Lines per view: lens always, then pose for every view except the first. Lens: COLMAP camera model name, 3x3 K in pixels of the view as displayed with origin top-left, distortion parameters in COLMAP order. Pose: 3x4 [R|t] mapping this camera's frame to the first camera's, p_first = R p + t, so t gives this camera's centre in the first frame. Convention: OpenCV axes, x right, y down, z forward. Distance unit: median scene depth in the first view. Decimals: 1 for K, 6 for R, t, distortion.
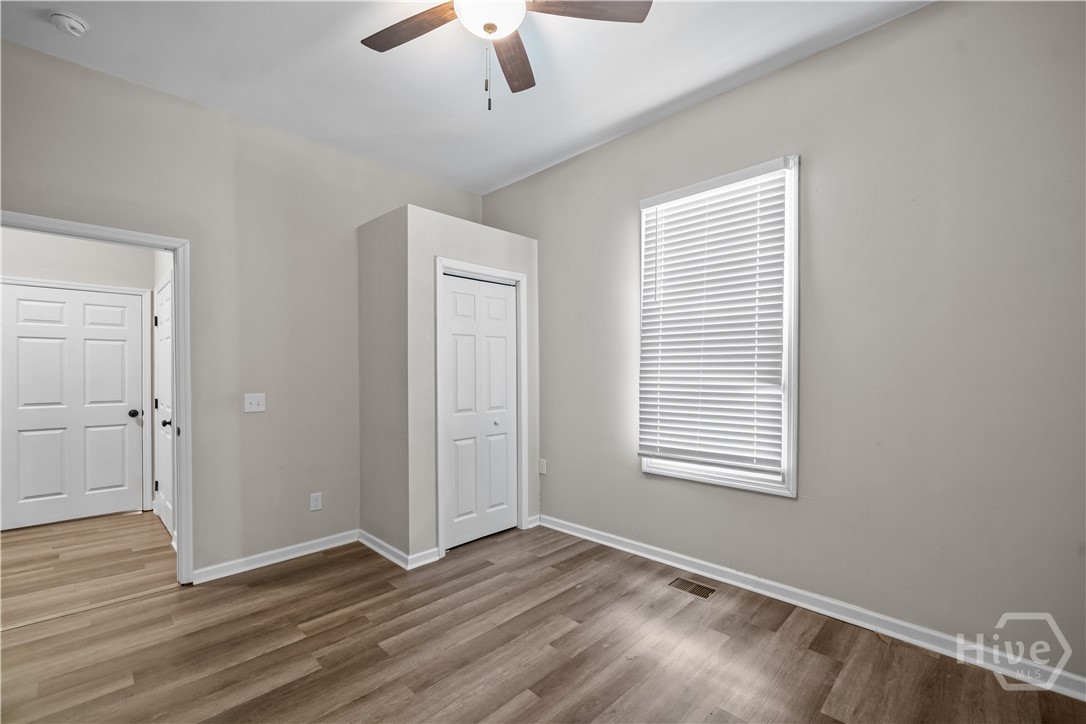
lens RADIAL K [[462.7, 0, 537.7], [0, 462.7, 370.0], [0, 0, 1]] dist [-0.003896, -0.000288]
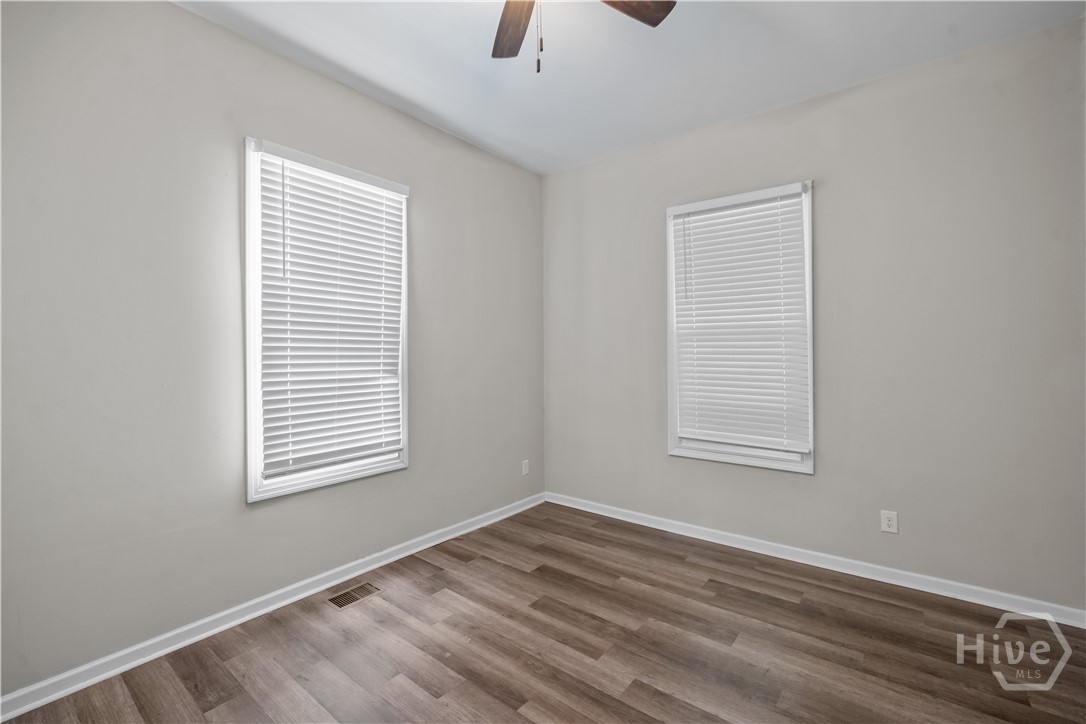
lens RADIAL K [[468.5, 0, 545.1], [0, 468.5, 350.1], [0, 0, 1]] dist [-0.001709, -0.000048]
pose [[-0.116577, 0.019380, 0.992993, -0.683988], [0.010586, 0.999777, -0.018269, -0.004711], [-0.993125, 0.008382, -0.116756, 0.743193]]
